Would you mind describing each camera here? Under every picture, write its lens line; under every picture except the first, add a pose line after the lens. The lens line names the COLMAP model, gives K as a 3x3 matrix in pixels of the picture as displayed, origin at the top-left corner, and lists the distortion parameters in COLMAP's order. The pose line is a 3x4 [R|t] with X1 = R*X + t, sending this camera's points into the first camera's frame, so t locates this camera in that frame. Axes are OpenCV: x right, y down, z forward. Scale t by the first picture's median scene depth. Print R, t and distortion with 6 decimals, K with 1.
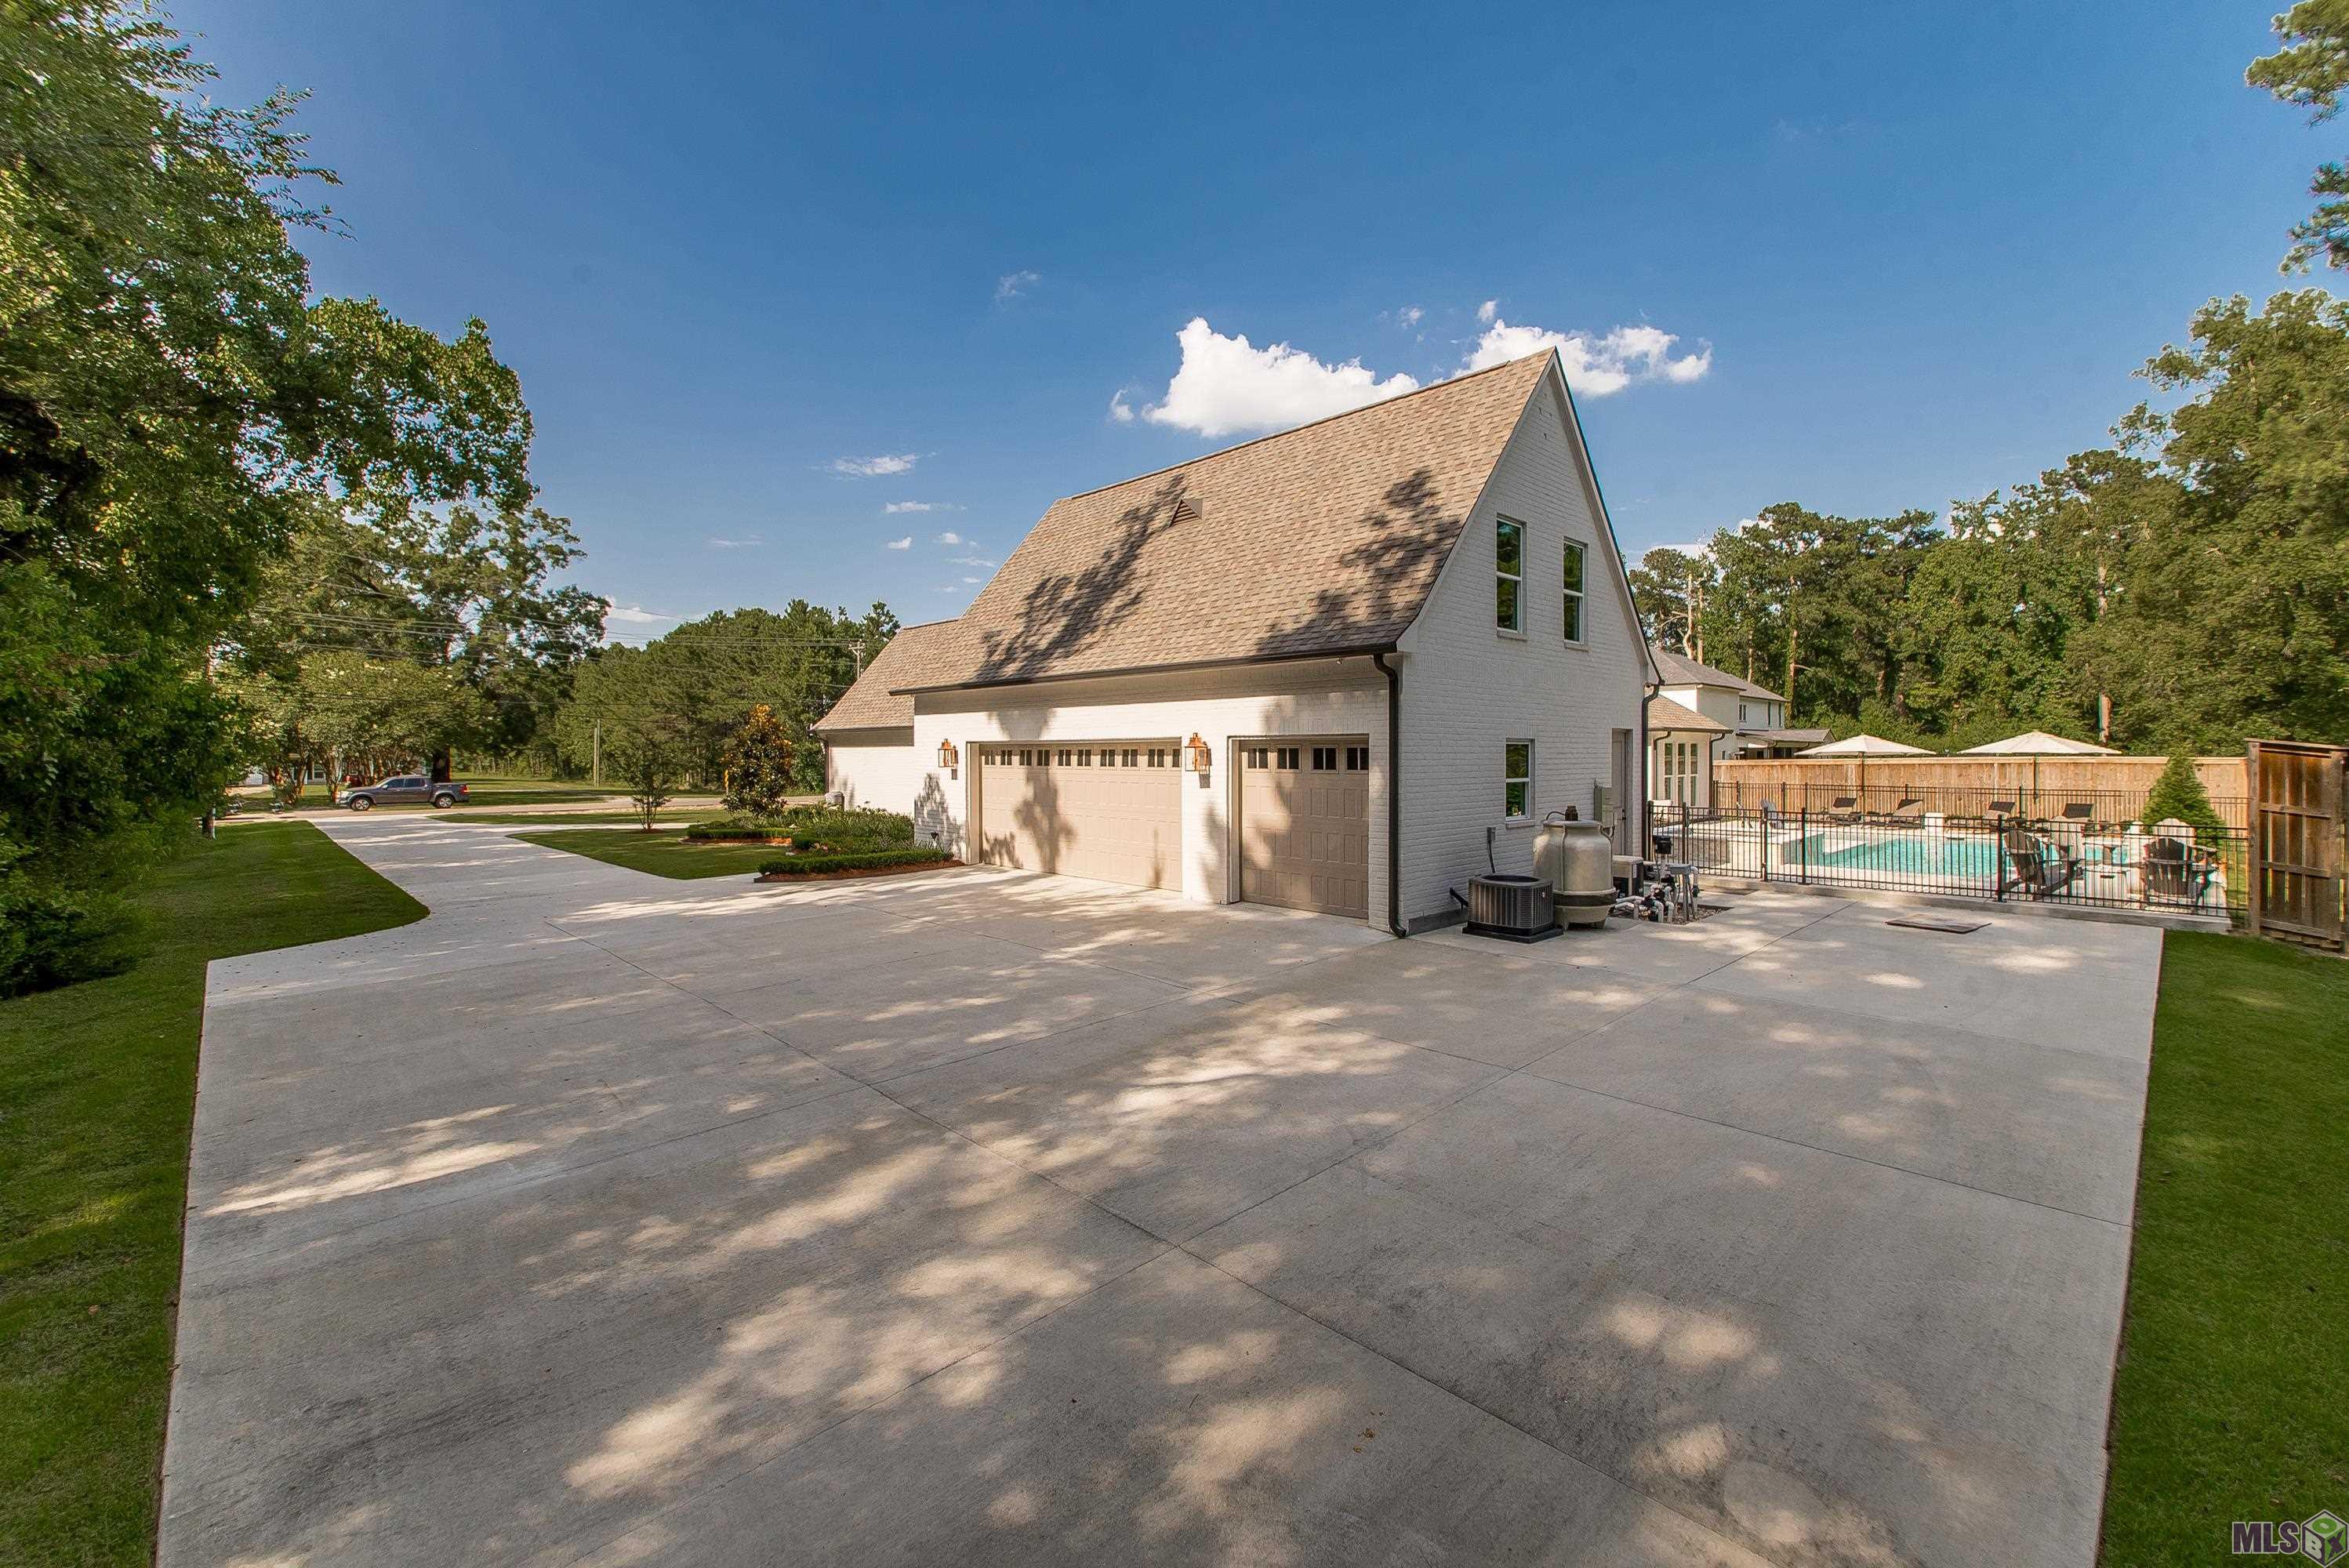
lens RADIAL K [[986.1, 0, 1208.4], [0, 986.1, 763.2], [0, 0, 1]] dist [-0.001110, 0.000342]
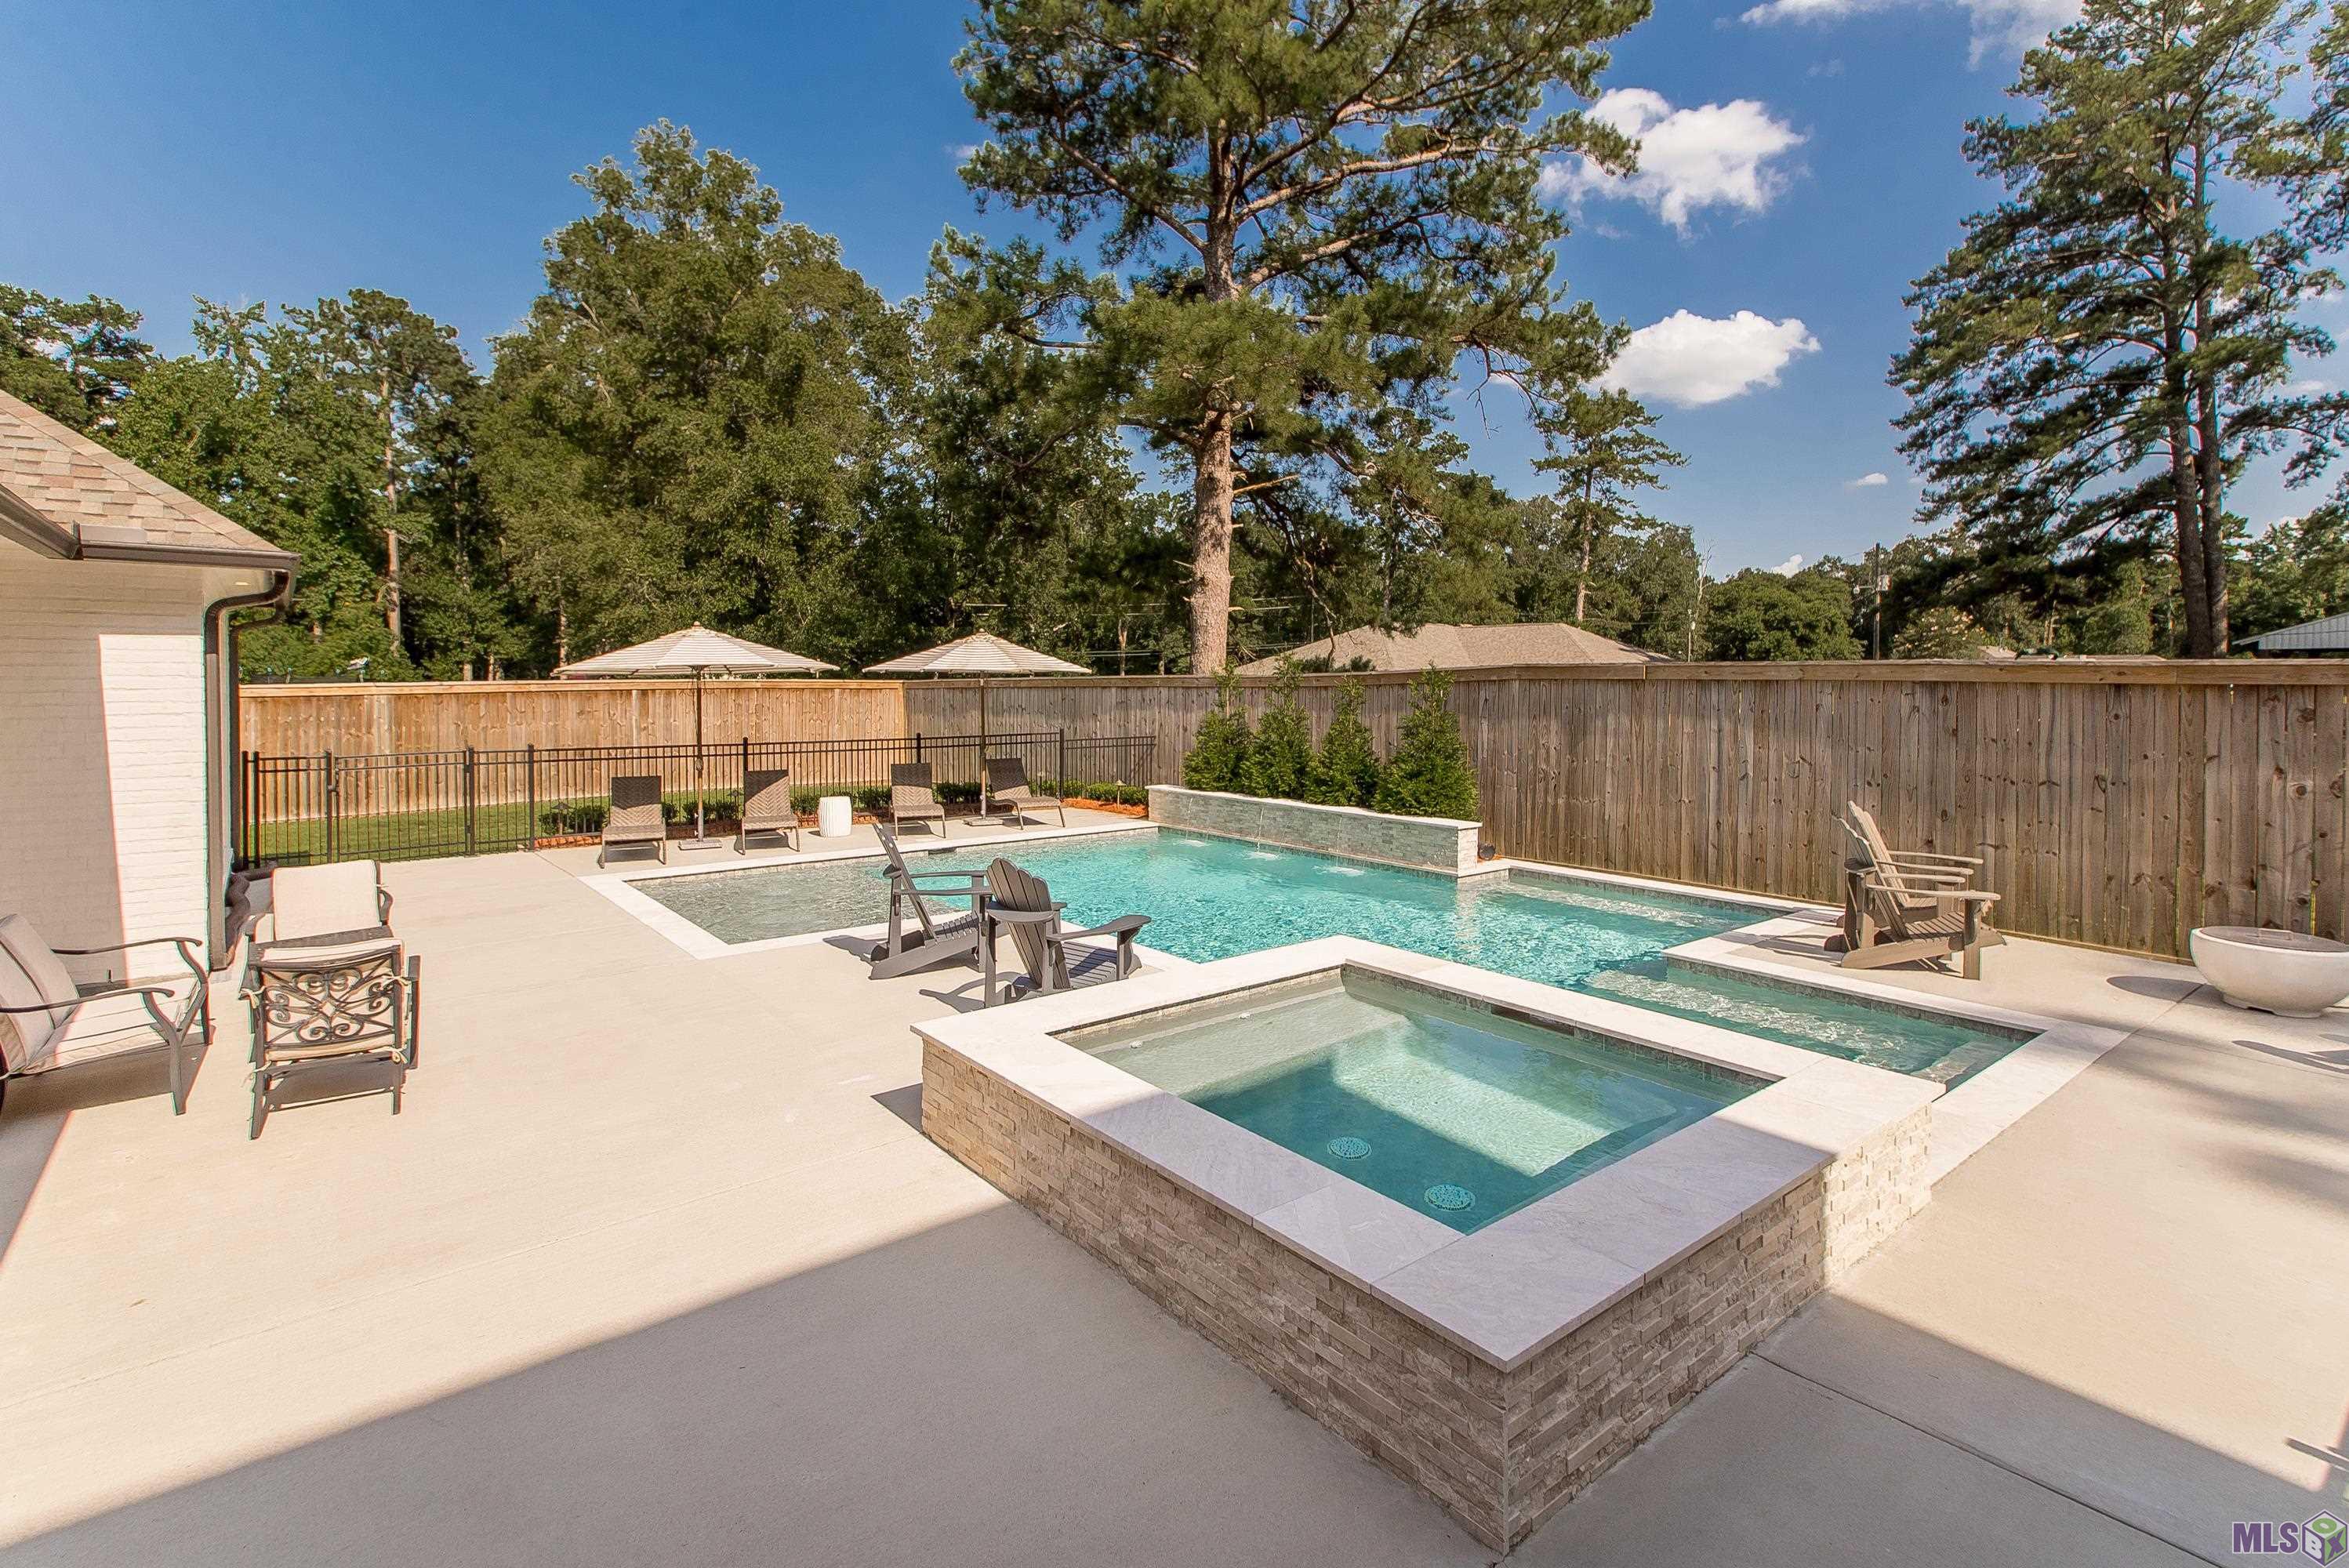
lens RADIAL K [[1124.6, 0, 1133.7], [0, 1124.6, 695.5], [0, 0, 1]] dist [0.024394, -0.011571]
pose [[0.135049, -0.014006, 0.990740, 0.071177], [0.006435, 0.999891, 0.013258, -0.001734], [-0.990818, 0.004585, 0.135125, 0.269776]]
